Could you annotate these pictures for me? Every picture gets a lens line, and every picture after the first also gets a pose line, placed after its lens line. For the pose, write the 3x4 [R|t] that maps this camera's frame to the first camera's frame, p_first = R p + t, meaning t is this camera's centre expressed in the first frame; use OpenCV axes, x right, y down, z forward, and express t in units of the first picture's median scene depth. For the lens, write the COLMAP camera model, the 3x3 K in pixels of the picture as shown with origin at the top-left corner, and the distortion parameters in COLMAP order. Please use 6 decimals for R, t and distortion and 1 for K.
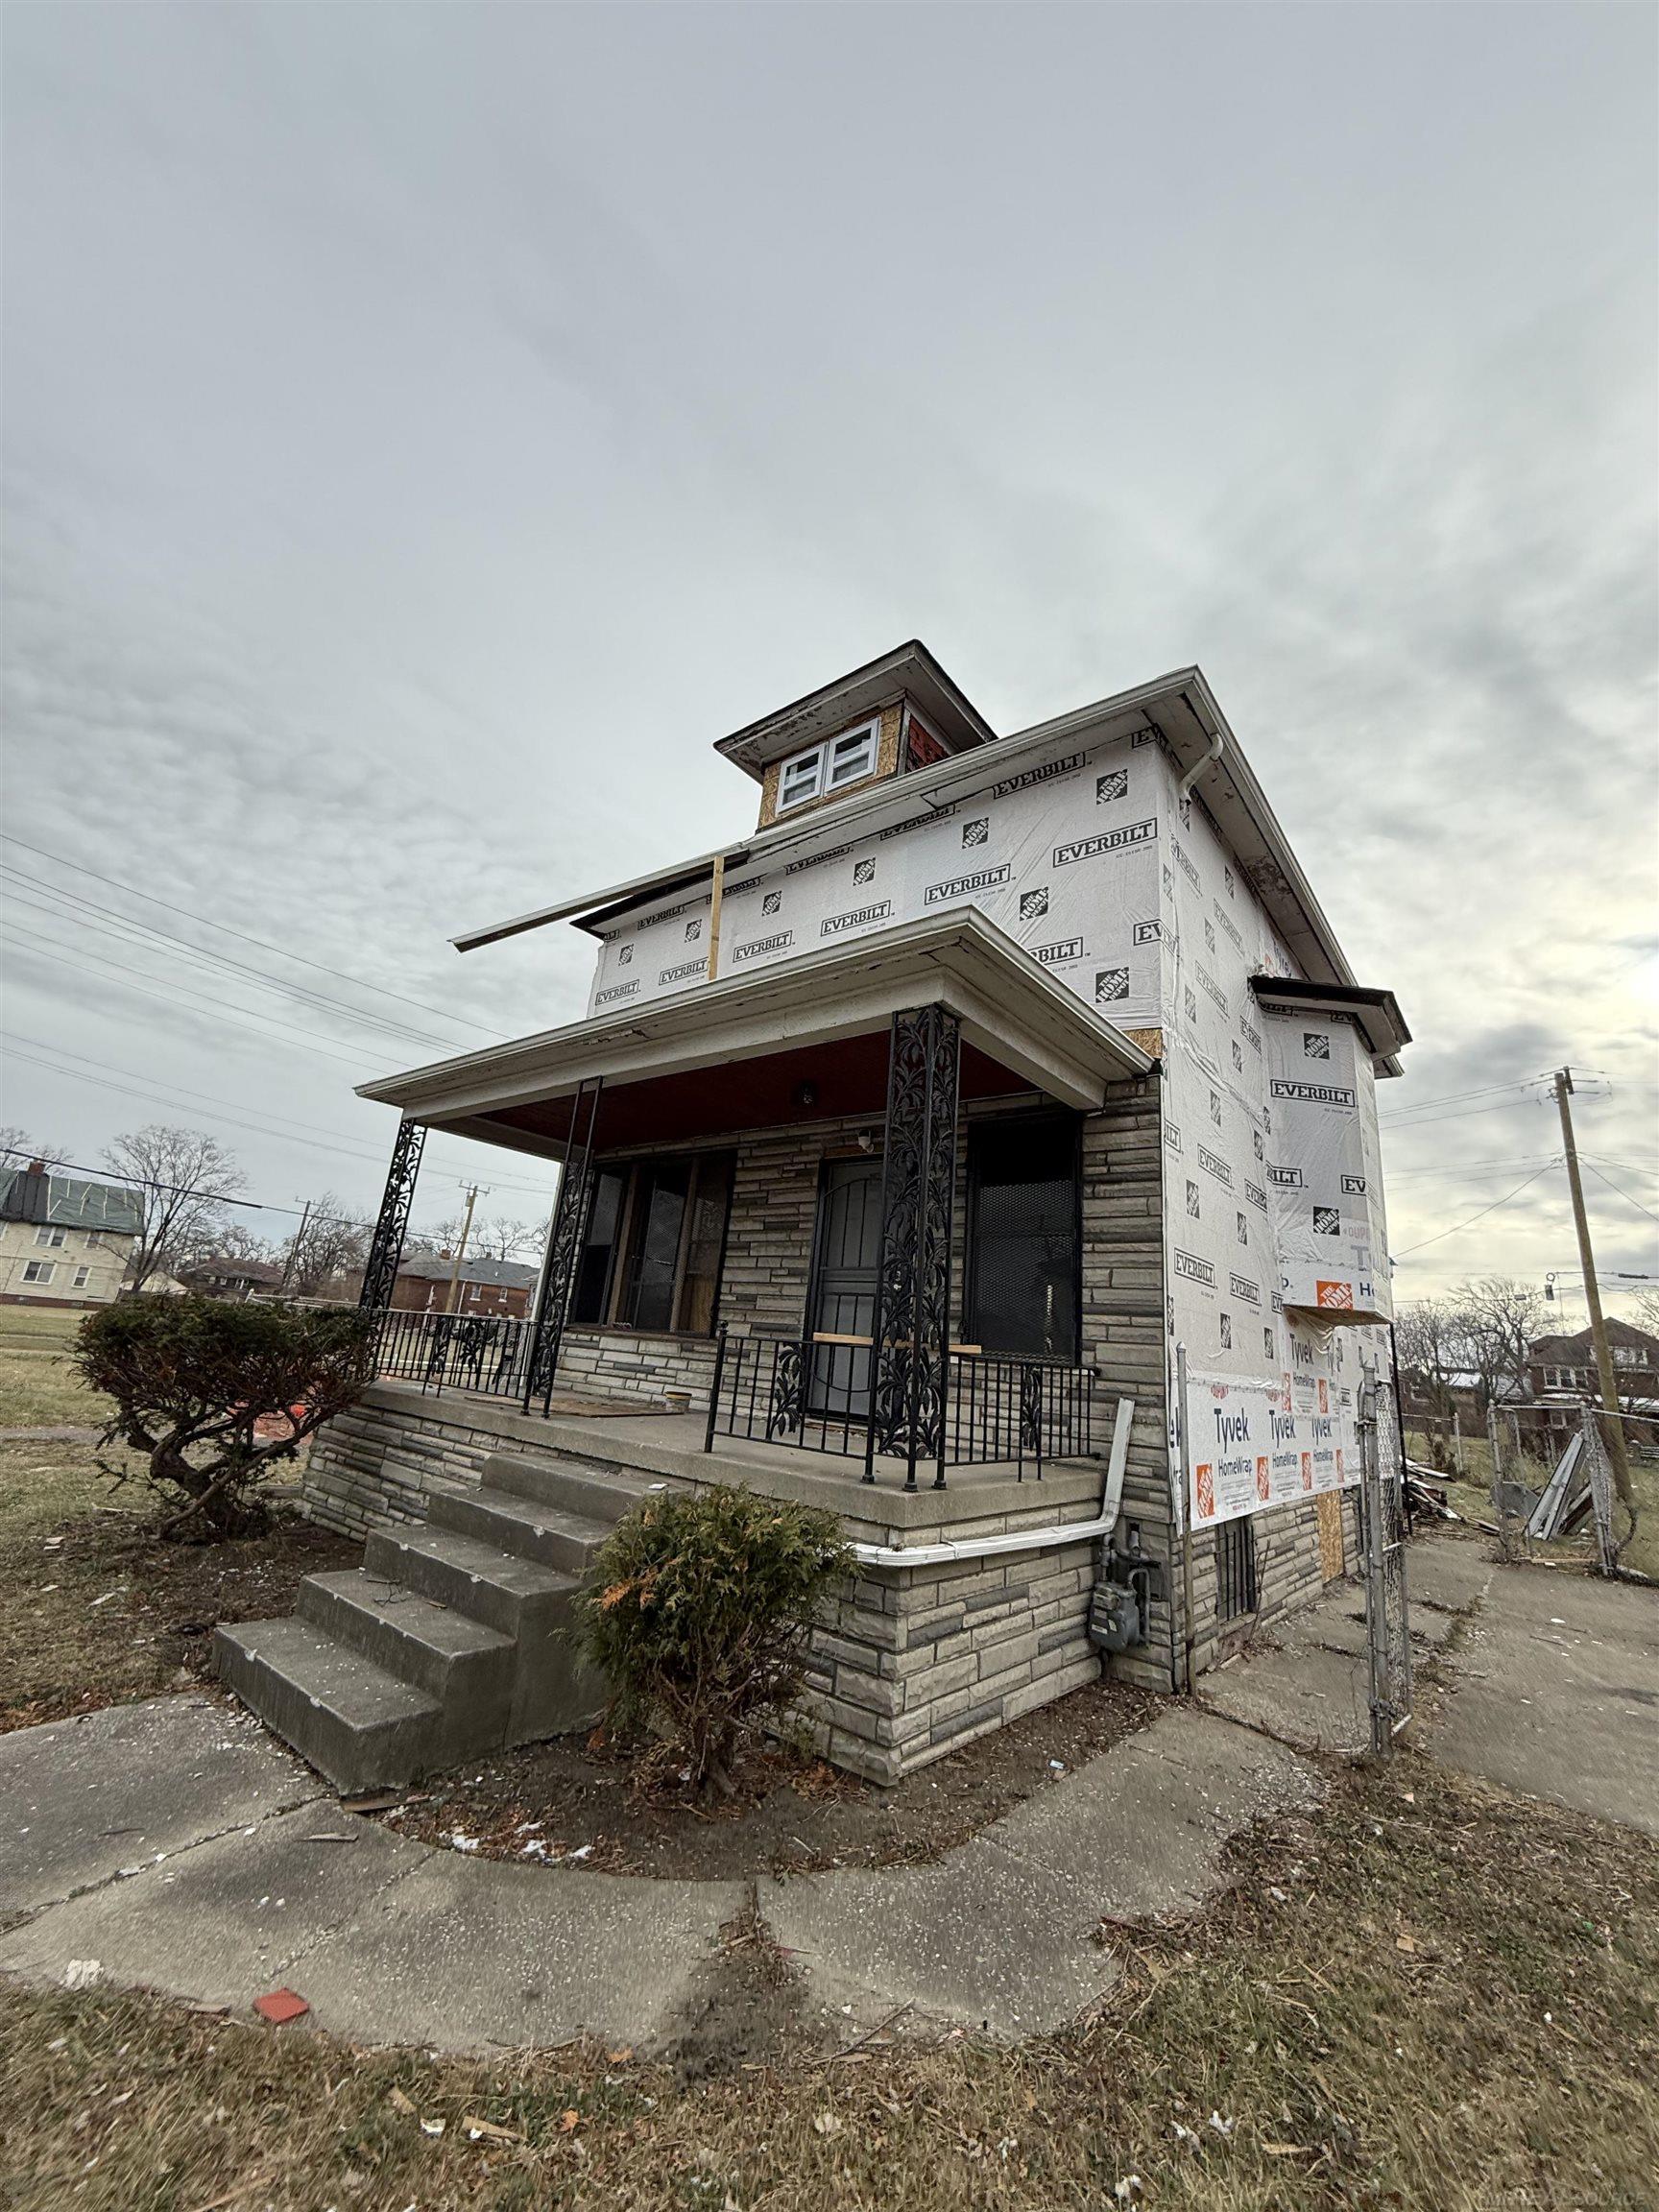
lens RADIAL K [[878.4, 0, 832.9], [0, 878.4, 1098.7], [0, 0, 1]] dist [-0.000738, -0.000077]
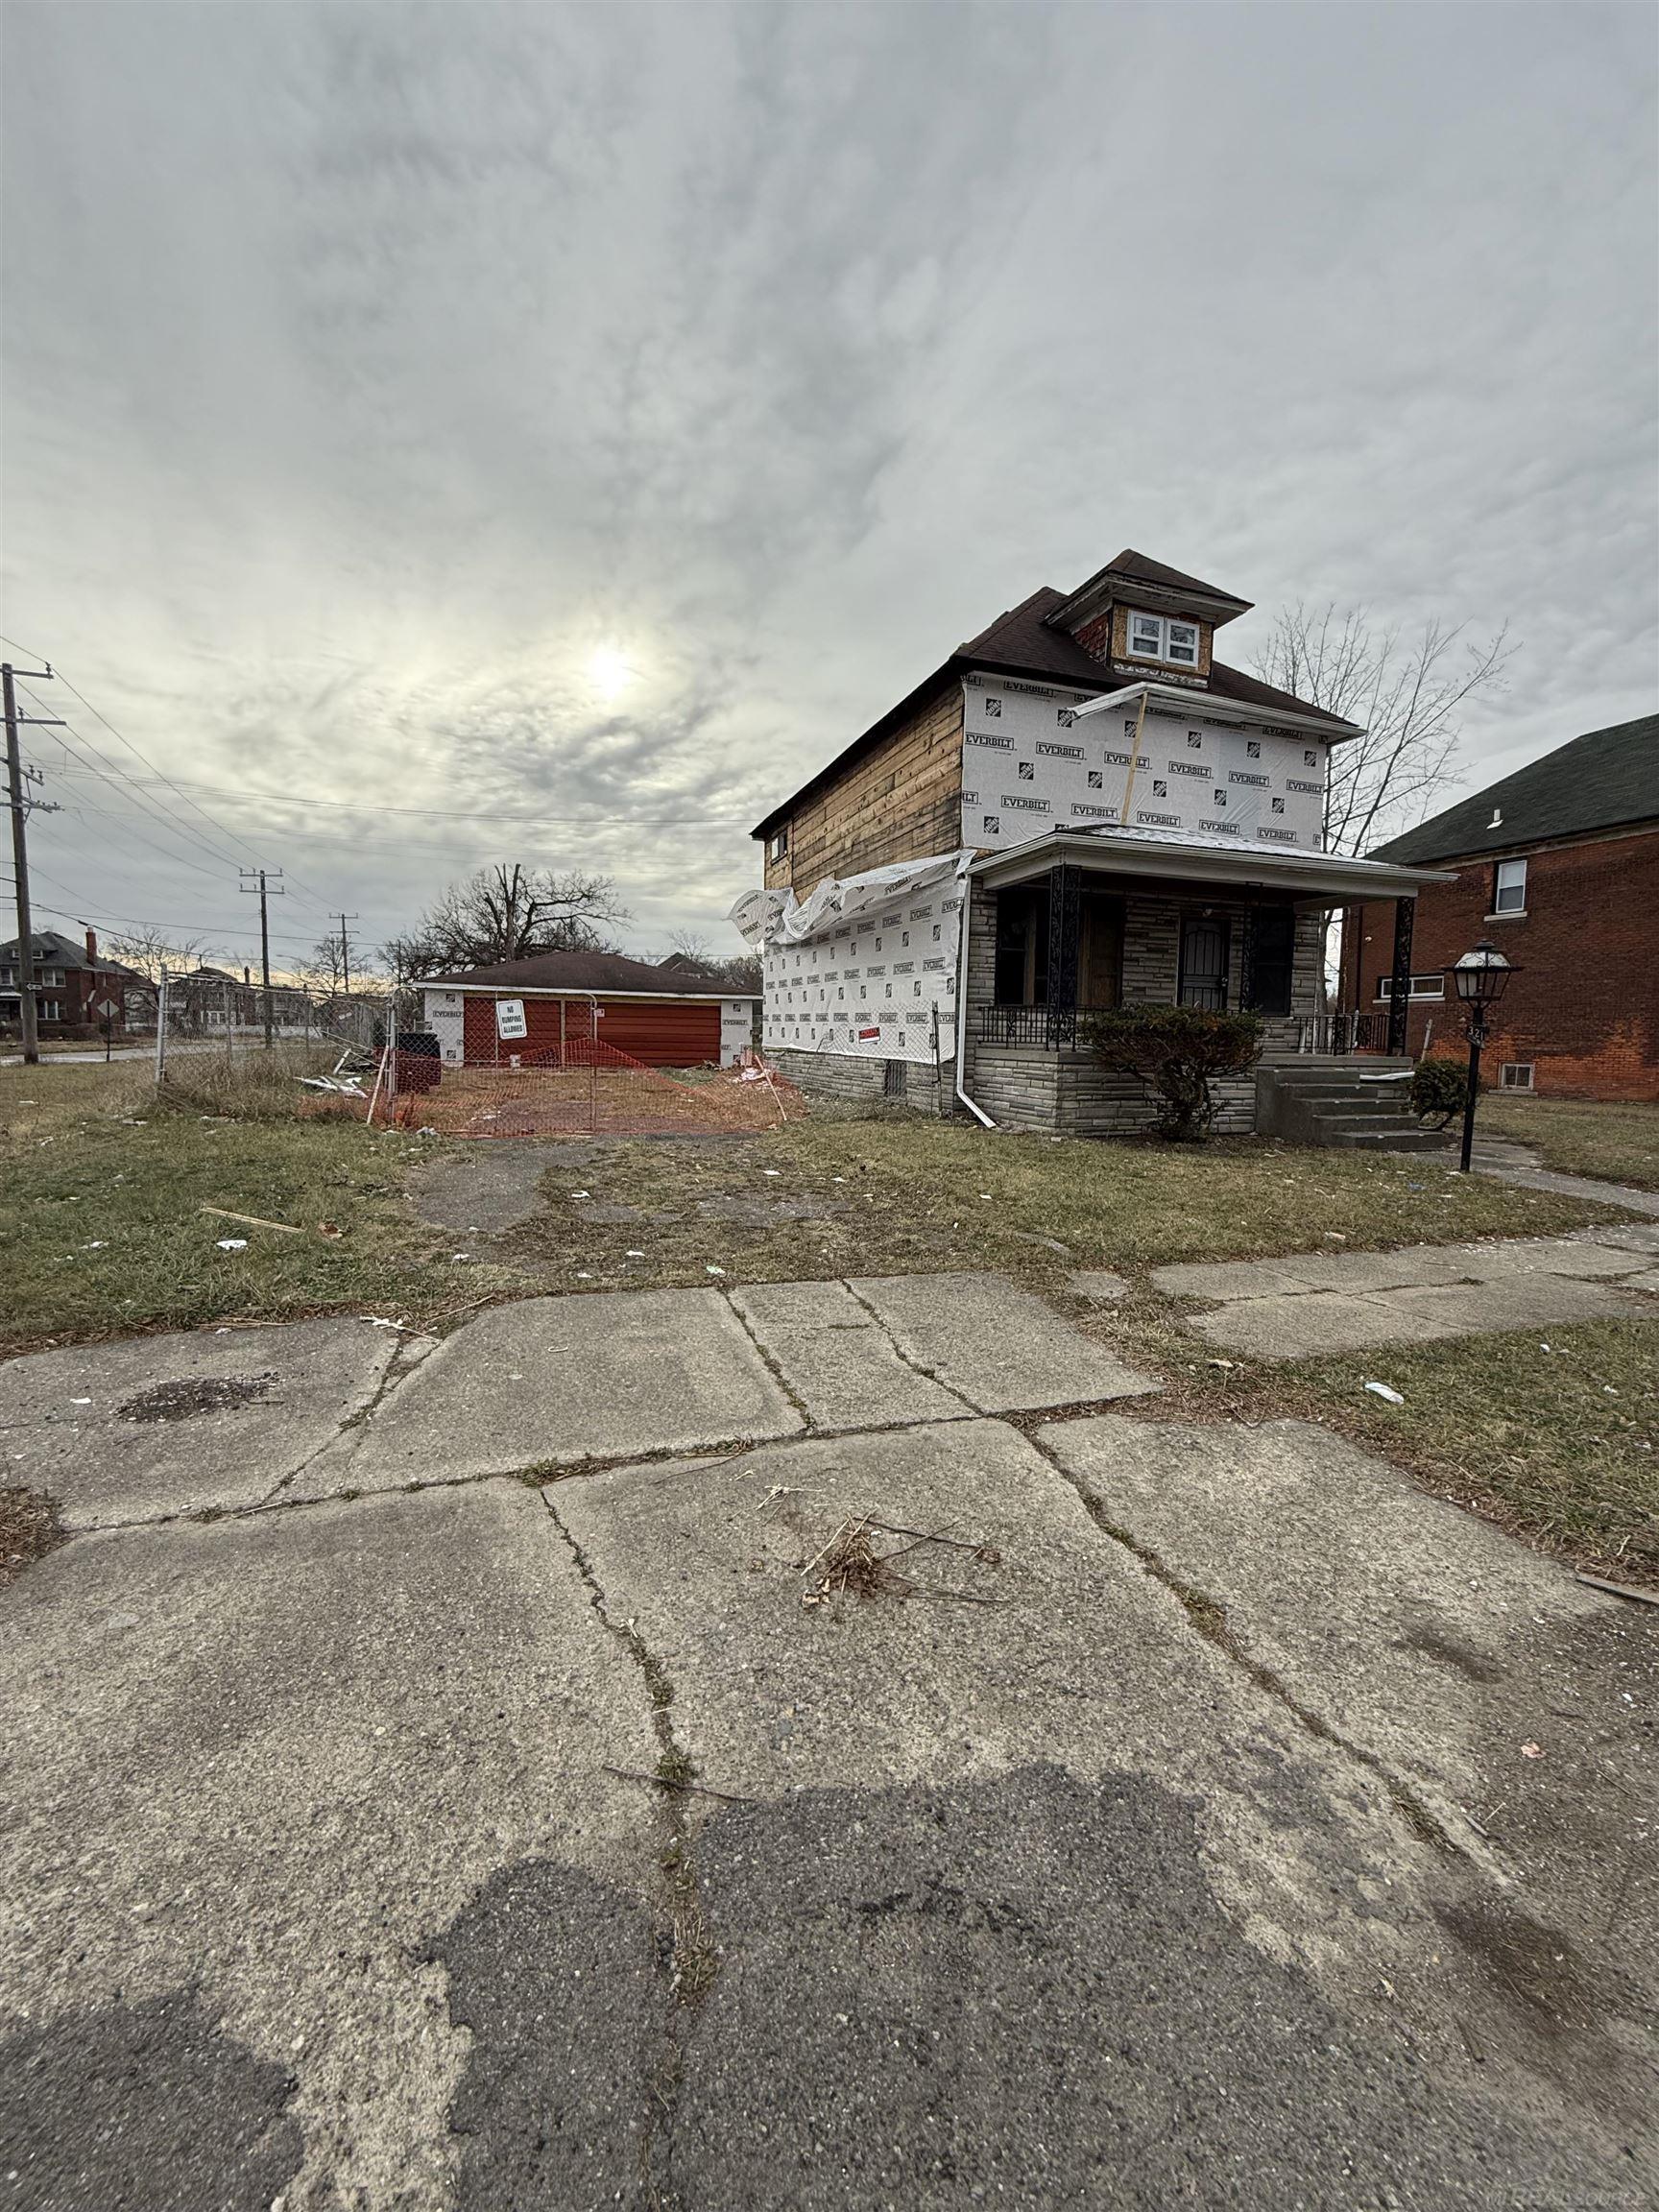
lens RADIAL K [[878.4, 0, 832.9], [0, 878.4, 1098.7], [0, 0, 1]] dist [-0.000738, -0.000077]
pose [[0.526645, -0.136769, 0.839011, -2.170291], [-0.216864, 0.932701, 0.288166, 0.057625], [-0.821958, -0.333712, 0.461541, 0.663392]]
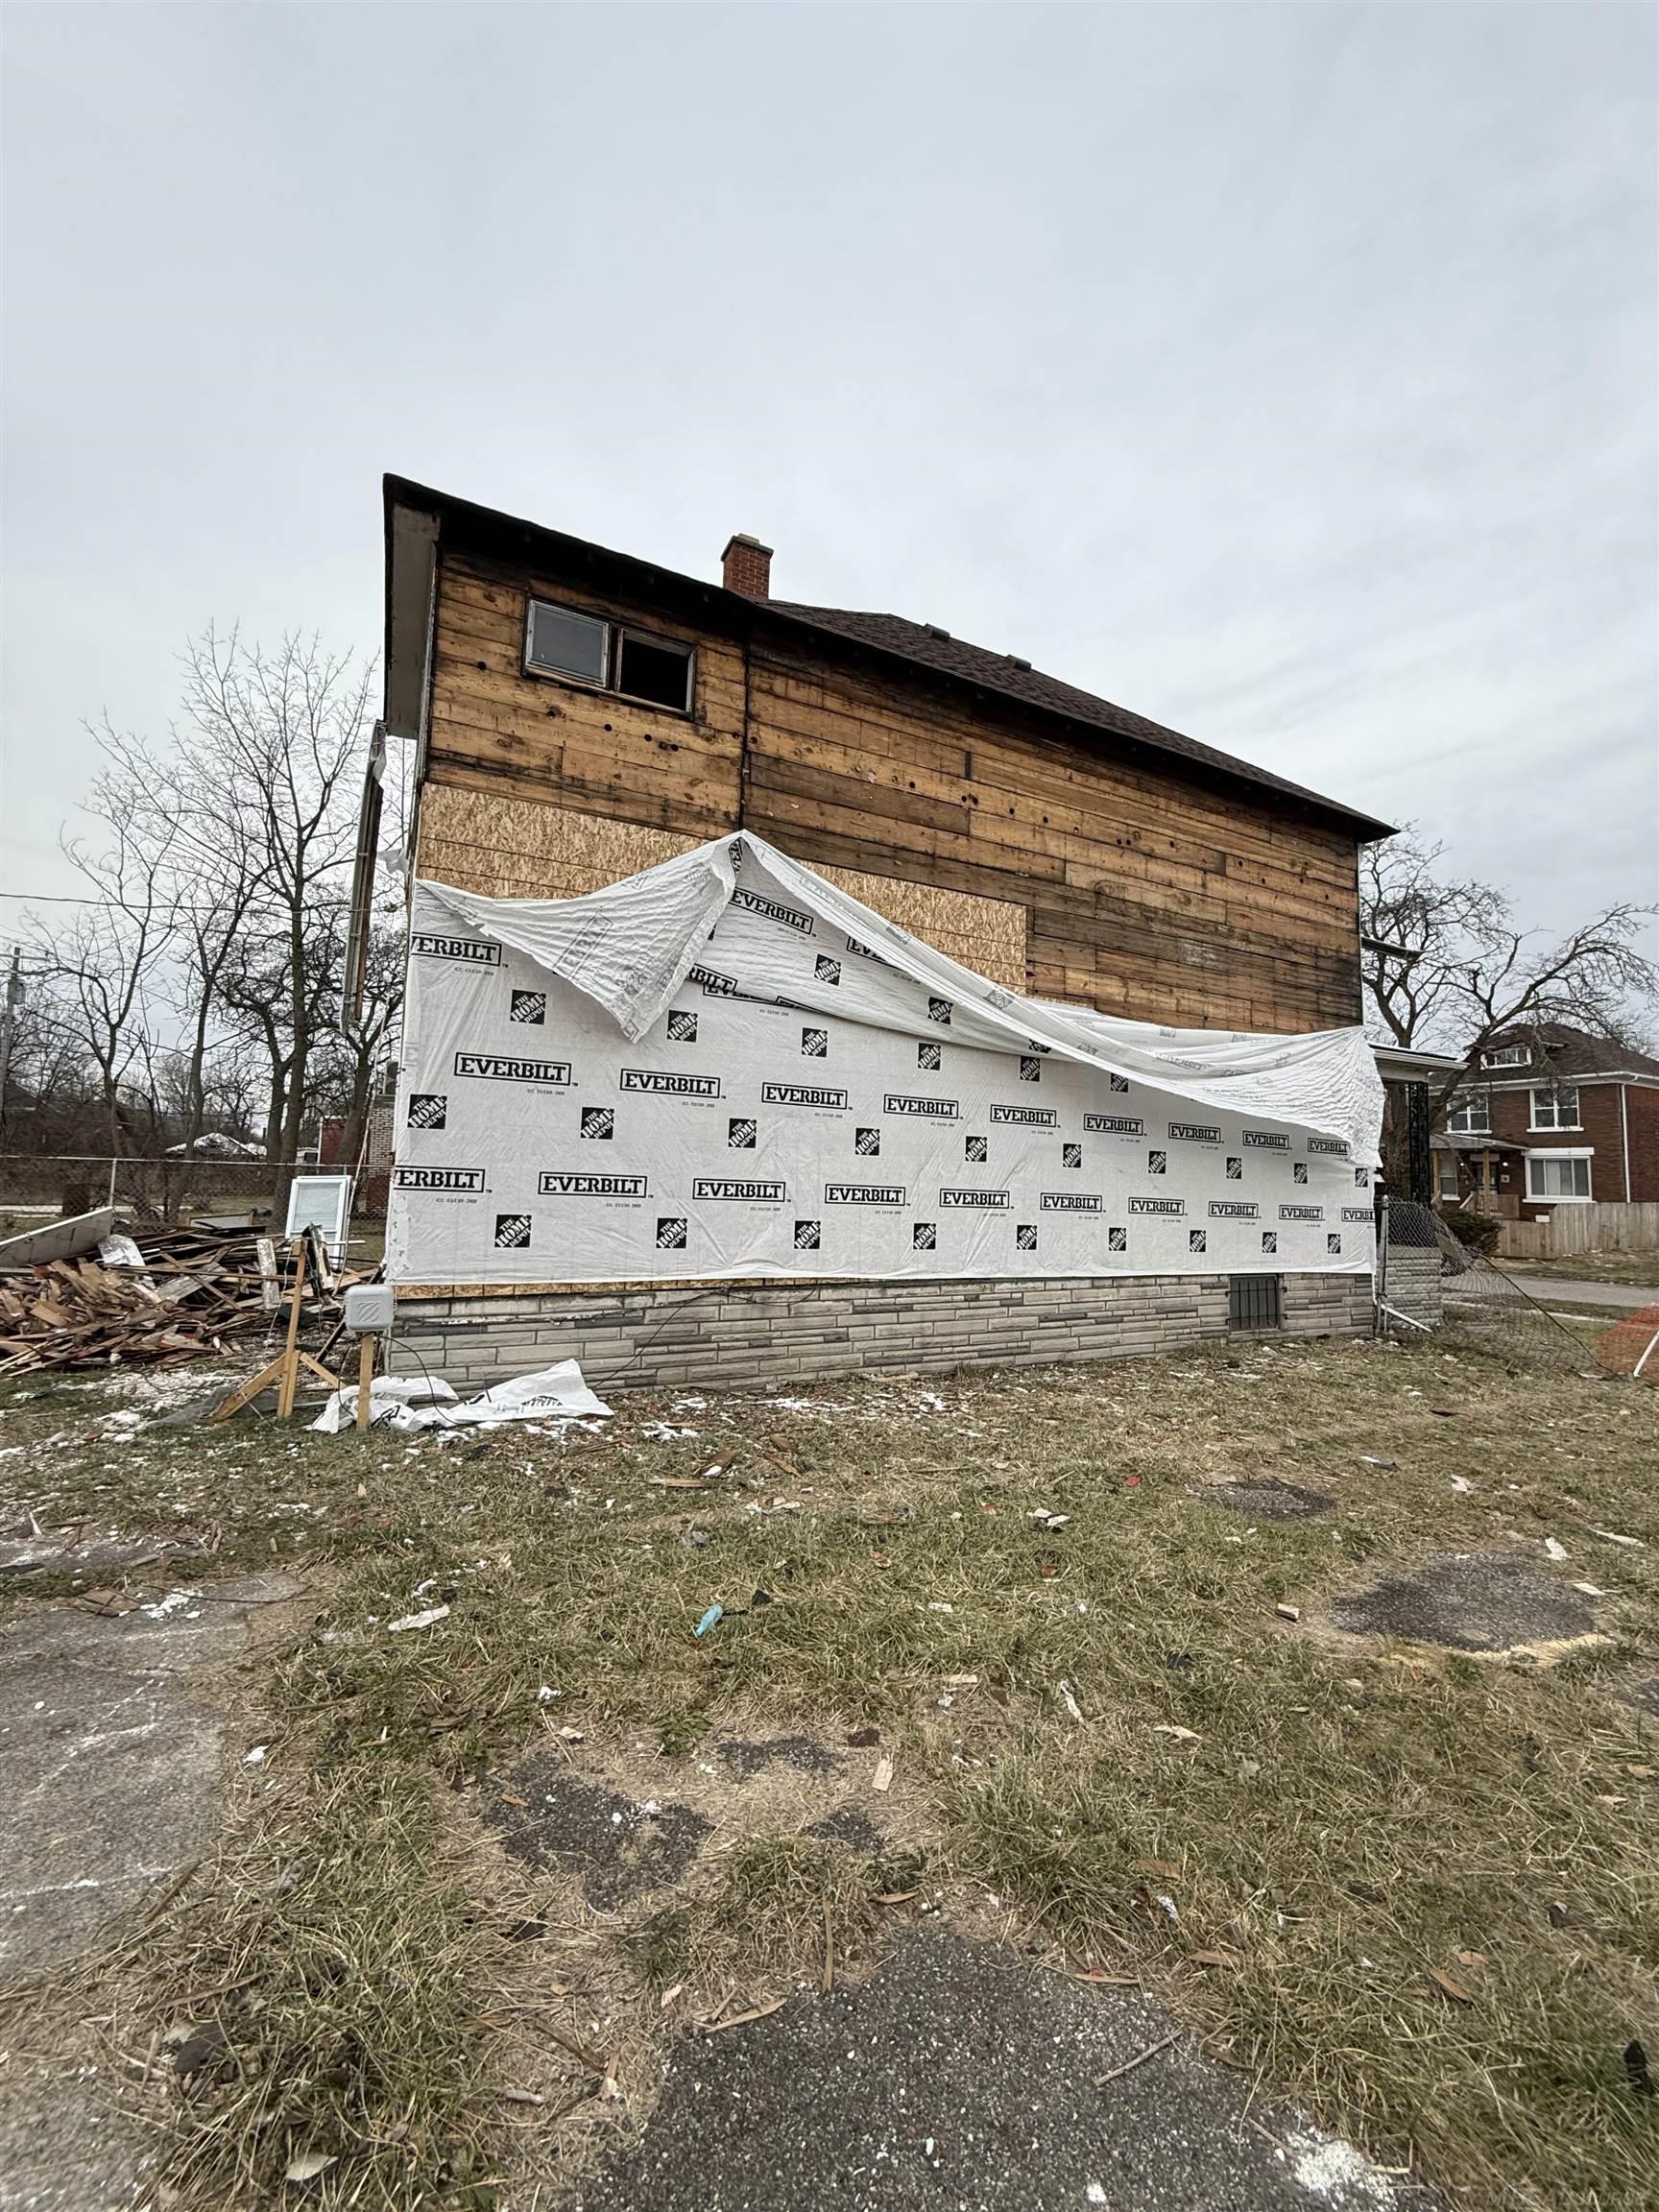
lens RADIAL K [[881.6, 0, 832.2], [0, 881.6, 1098.5], [0, 0, 1]] dist [0.000029, -0.000738]
pose [[-0.907958, -0.077607, 0.411813, -0.219550], [-0.221894, 0.922669, -0.315350, 0.896001], [-0.355493, -0.377703, -0.854965, 3.139408]]
